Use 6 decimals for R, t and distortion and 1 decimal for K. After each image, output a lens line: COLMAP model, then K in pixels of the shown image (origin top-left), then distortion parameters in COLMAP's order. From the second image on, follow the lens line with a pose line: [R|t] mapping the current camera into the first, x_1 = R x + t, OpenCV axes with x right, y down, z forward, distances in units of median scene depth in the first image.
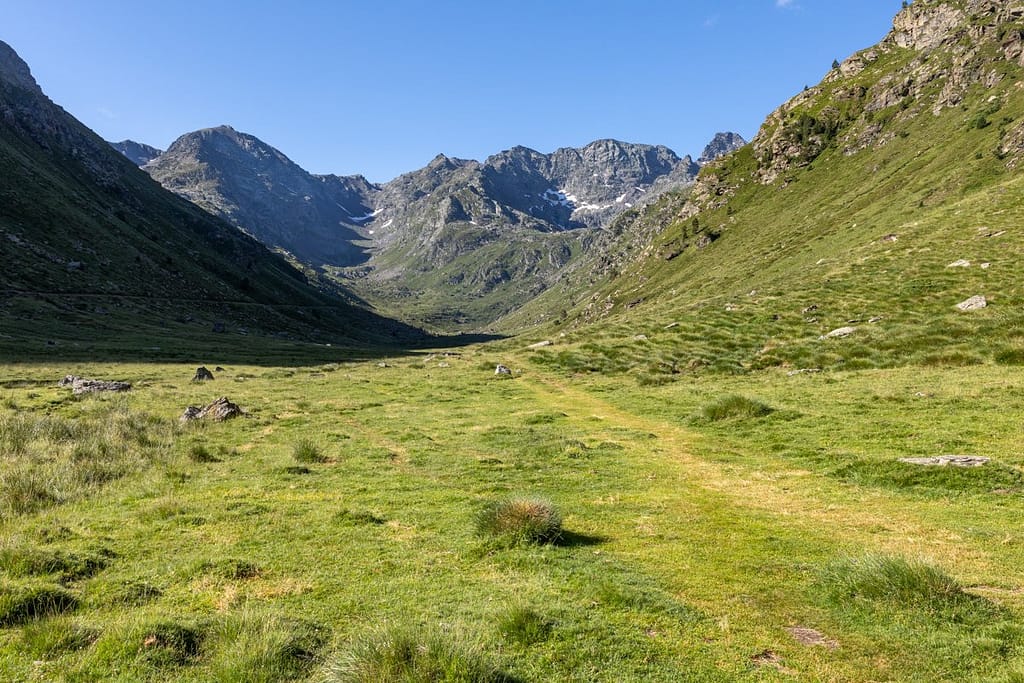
lens RADIAL K [[1509.6, 0, 512.0], [0, 1509.6, 341.5], [0, 0, 1]] dist [0.010721, -0.034835]
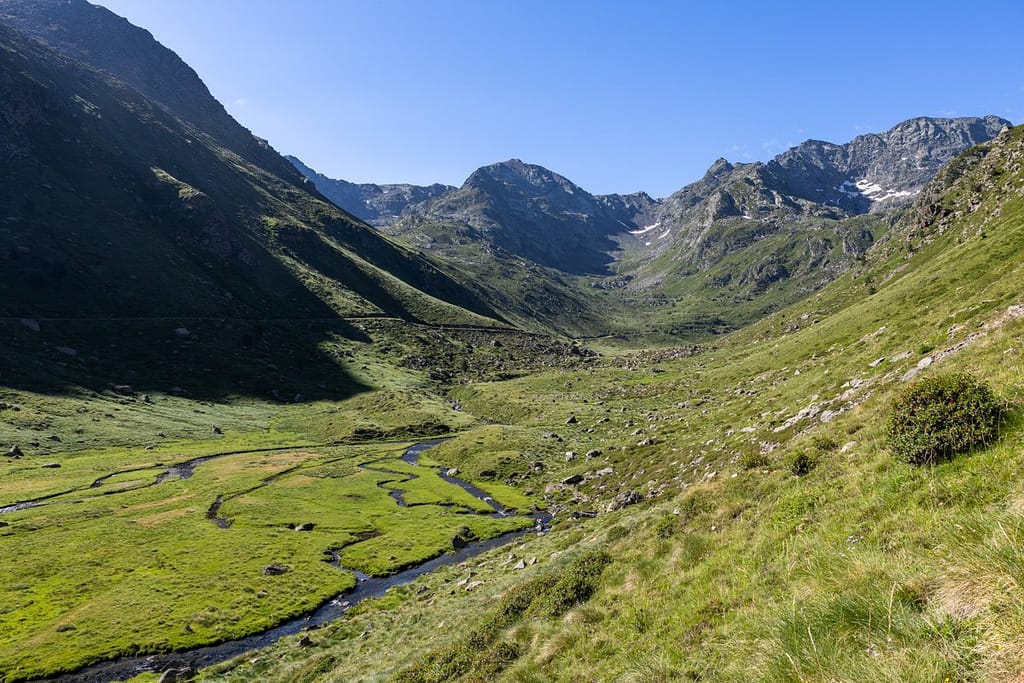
lens RADIAL K [[691.1, 0, 512.0], [0, 691.1, 341.5], [0, 0, 1]] dist [-0.001276, -0.002494]
pose [[0.896776, -0.030803, -0.441411, 0.026077], [0.030452, 0.999505, -0.007881, -0.007557], [0.441436, -0.006375, 0.897270, 0.568342]]
